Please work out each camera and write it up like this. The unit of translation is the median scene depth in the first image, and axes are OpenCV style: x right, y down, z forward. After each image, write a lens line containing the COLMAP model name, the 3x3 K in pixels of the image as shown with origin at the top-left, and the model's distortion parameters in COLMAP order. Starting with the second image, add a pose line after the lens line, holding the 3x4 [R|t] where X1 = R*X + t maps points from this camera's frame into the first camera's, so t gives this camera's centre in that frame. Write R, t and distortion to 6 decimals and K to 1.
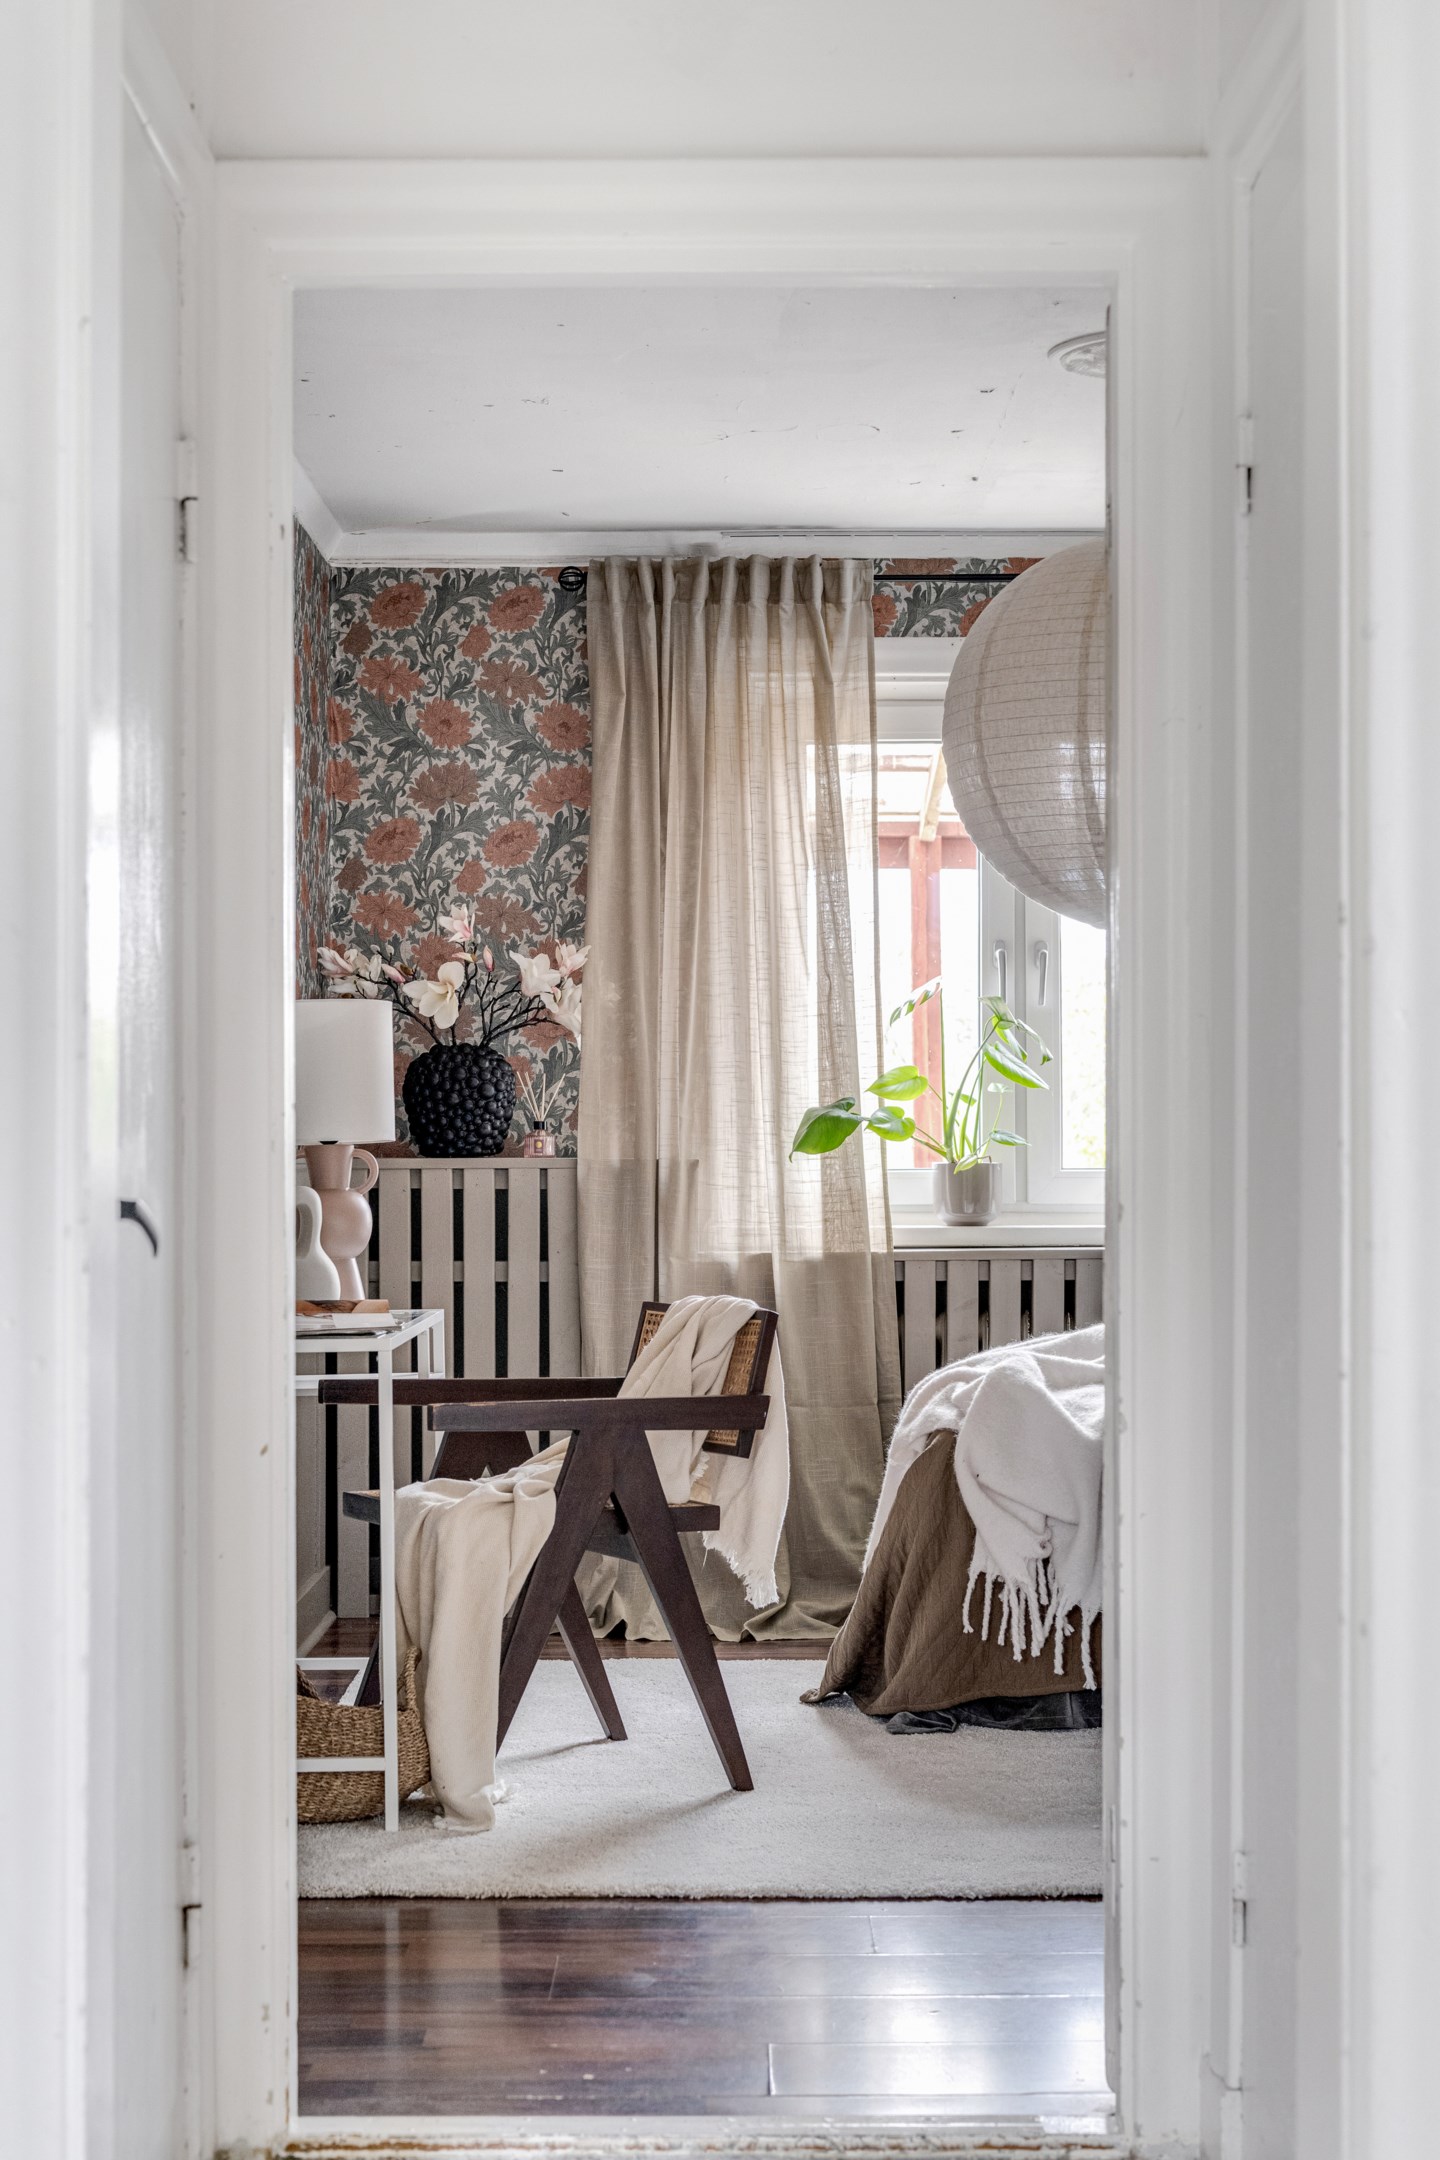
lens RADIAL K [[3187.1, 0, 720.0], [0, 3187.1, 1080.0], [0, 0, 1]] dist [0.002721, 0.048771]
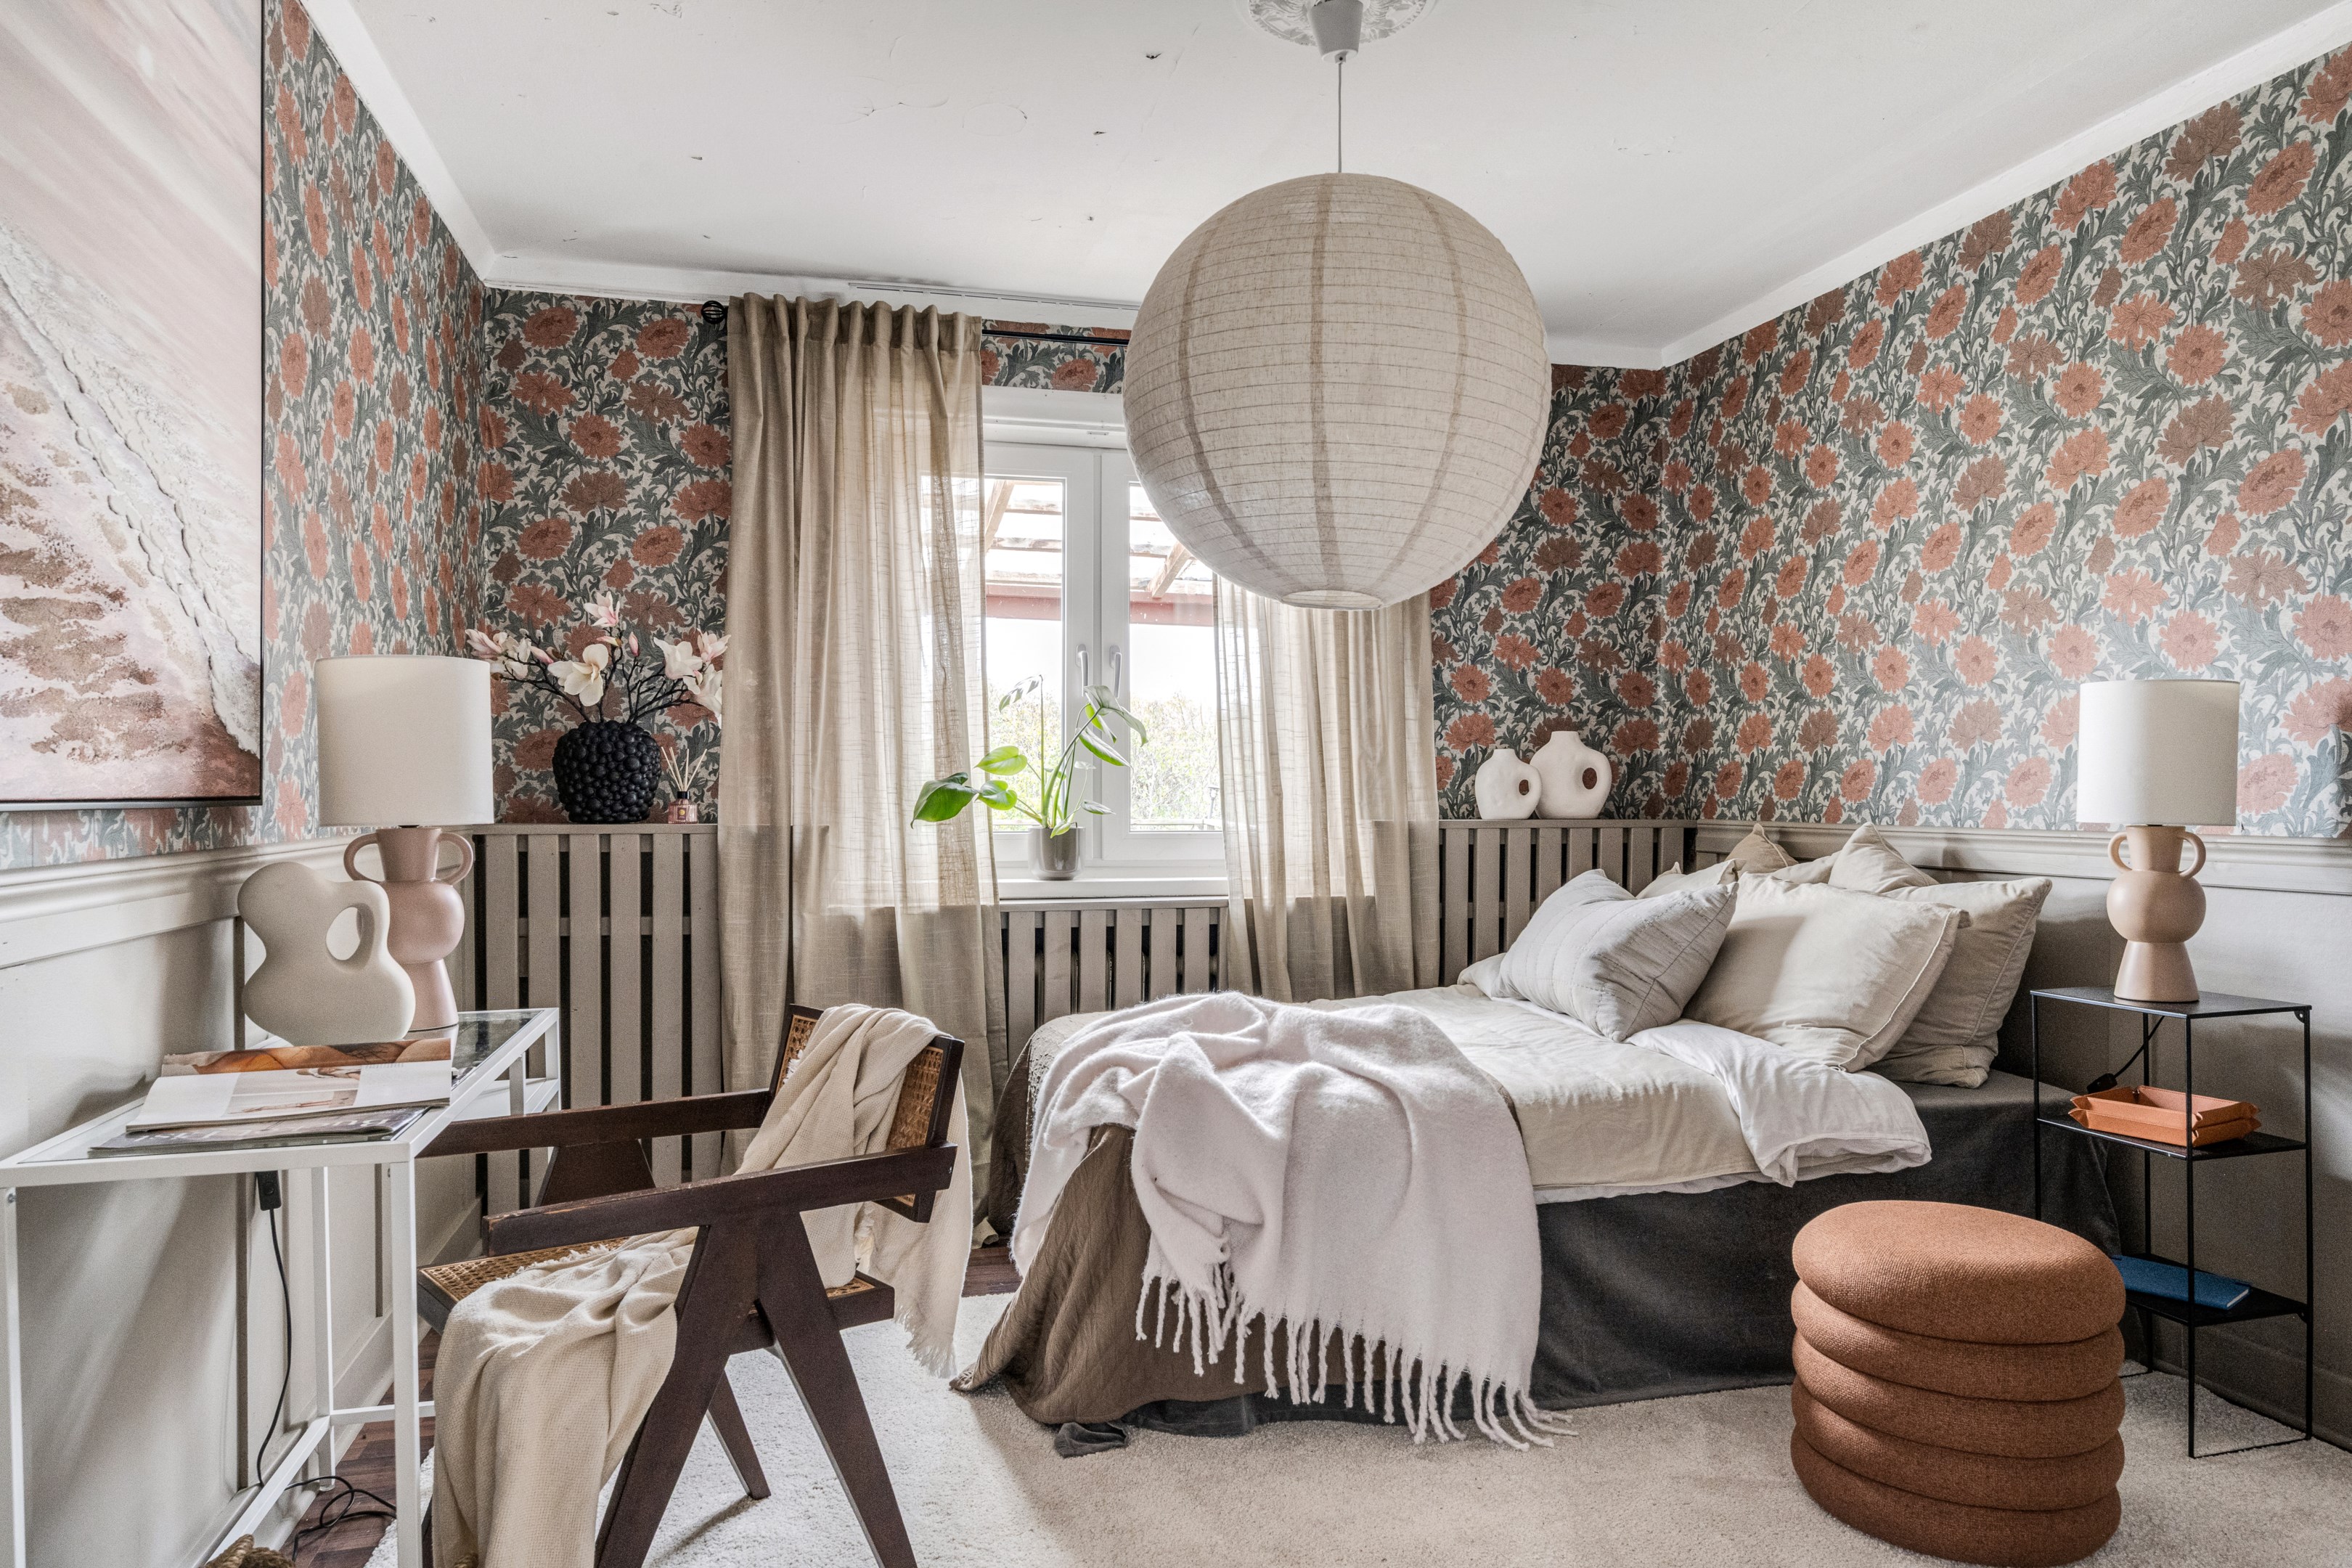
lens RADIAL K [[1440.4, 0, 1174.7], [0, 1440.4, 807.3], [0, 0, 1]] dist [-0.003160, -0.000178]
pose [[0.967274, 0.002386, 0.253722, -0.017510], [-0.011229, 0.999379, 0.033410, -0.000323], [-0.253485, -0.035165, 0.966700, 0.461882]]
